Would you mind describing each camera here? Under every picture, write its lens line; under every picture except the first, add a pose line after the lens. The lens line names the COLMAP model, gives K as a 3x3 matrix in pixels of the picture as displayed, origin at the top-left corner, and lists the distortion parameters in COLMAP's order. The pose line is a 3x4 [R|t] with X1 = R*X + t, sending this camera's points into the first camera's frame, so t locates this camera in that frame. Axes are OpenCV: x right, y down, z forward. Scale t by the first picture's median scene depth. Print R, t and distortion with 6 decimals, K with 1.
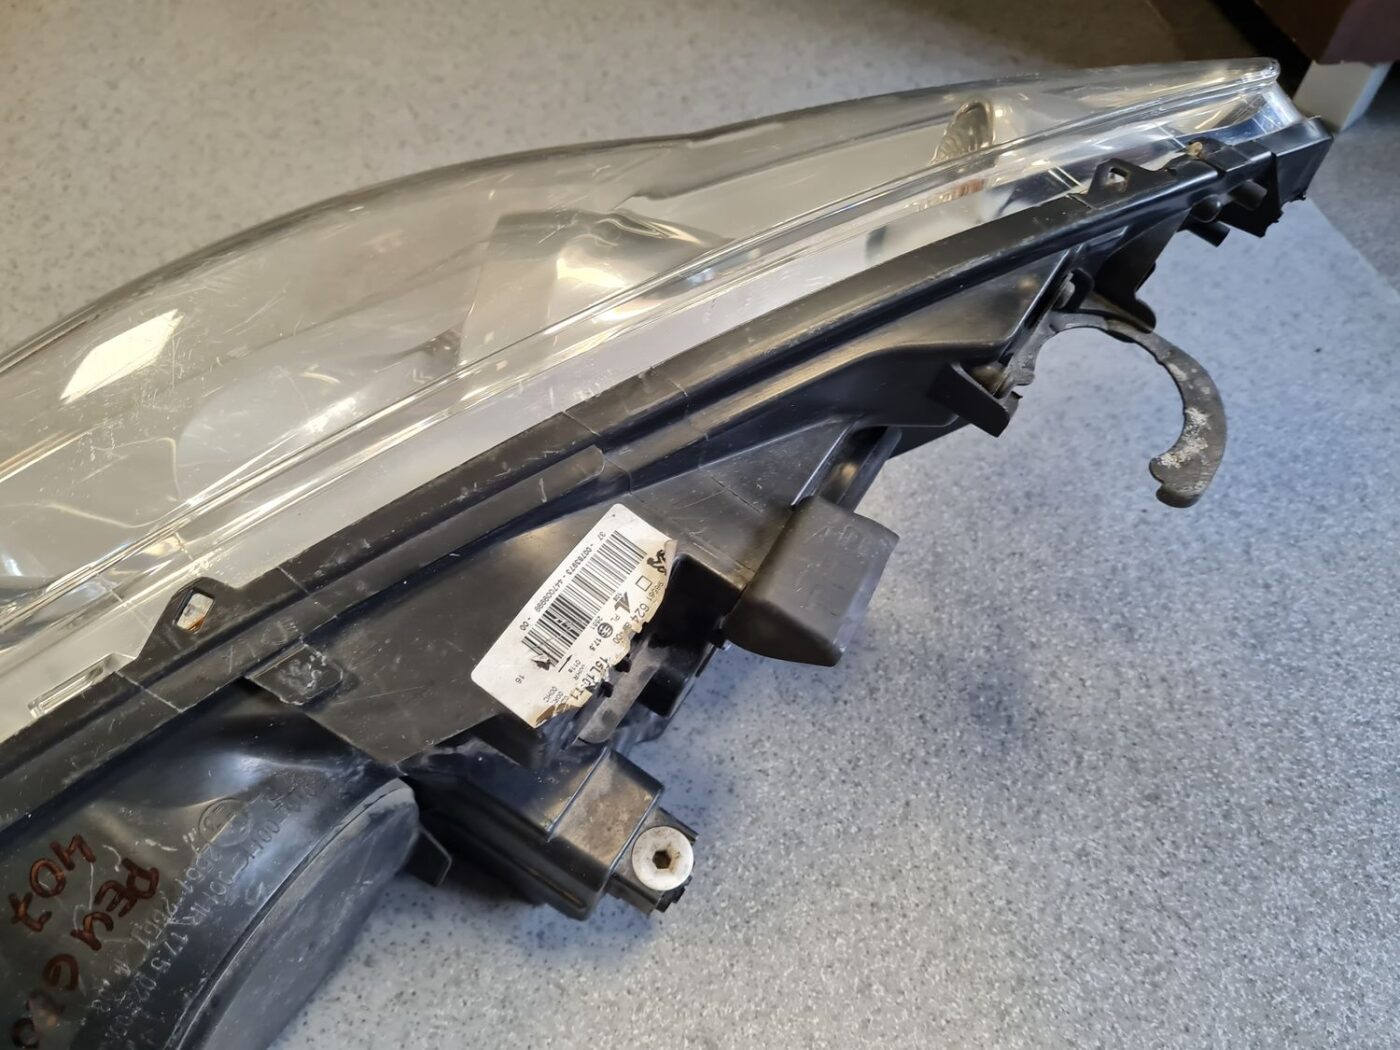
lens RADIAL K [[1120.3, 0, 706.5], [0, 1120.3, 521.2], [0, 0, 1]] dist [0.017844, -0.022978]
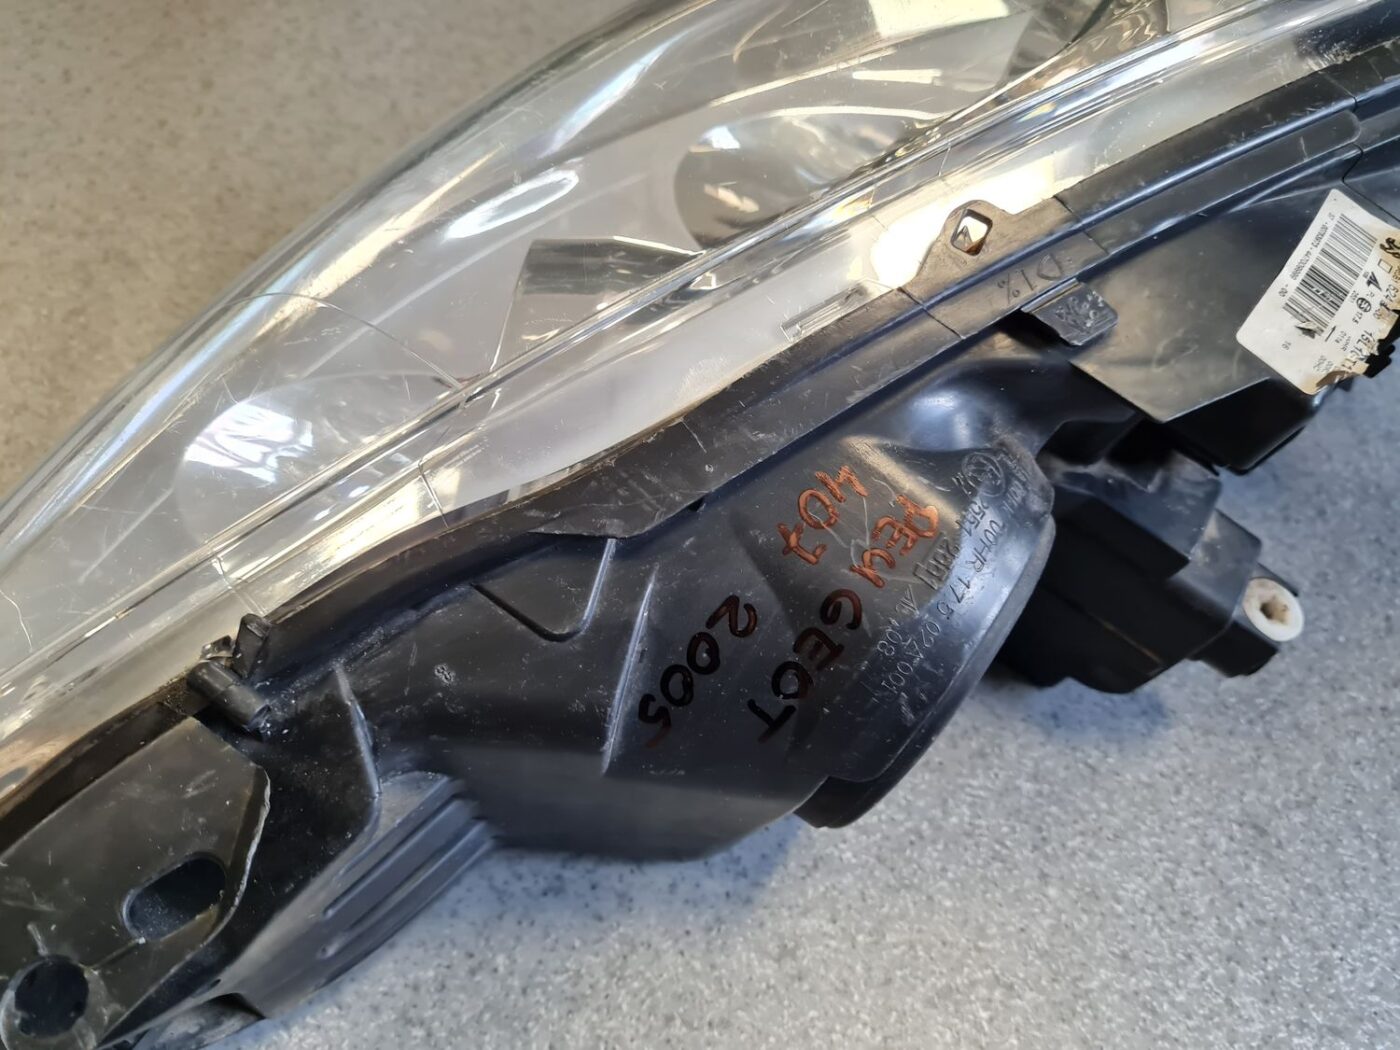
lens RADIAL K [[1120.3, 0, 699.7], [0, 1120.3, 524.0], [0, 0, 1]] dist [0.017844, -0.022978]
pose [[0.997314, 0.057685, 0.045139, -0.509211], [-0.057165, 0.998283, -0.012743, 0.244801], [-0.045797, 0.010128, 0.998899, 0.080186]]
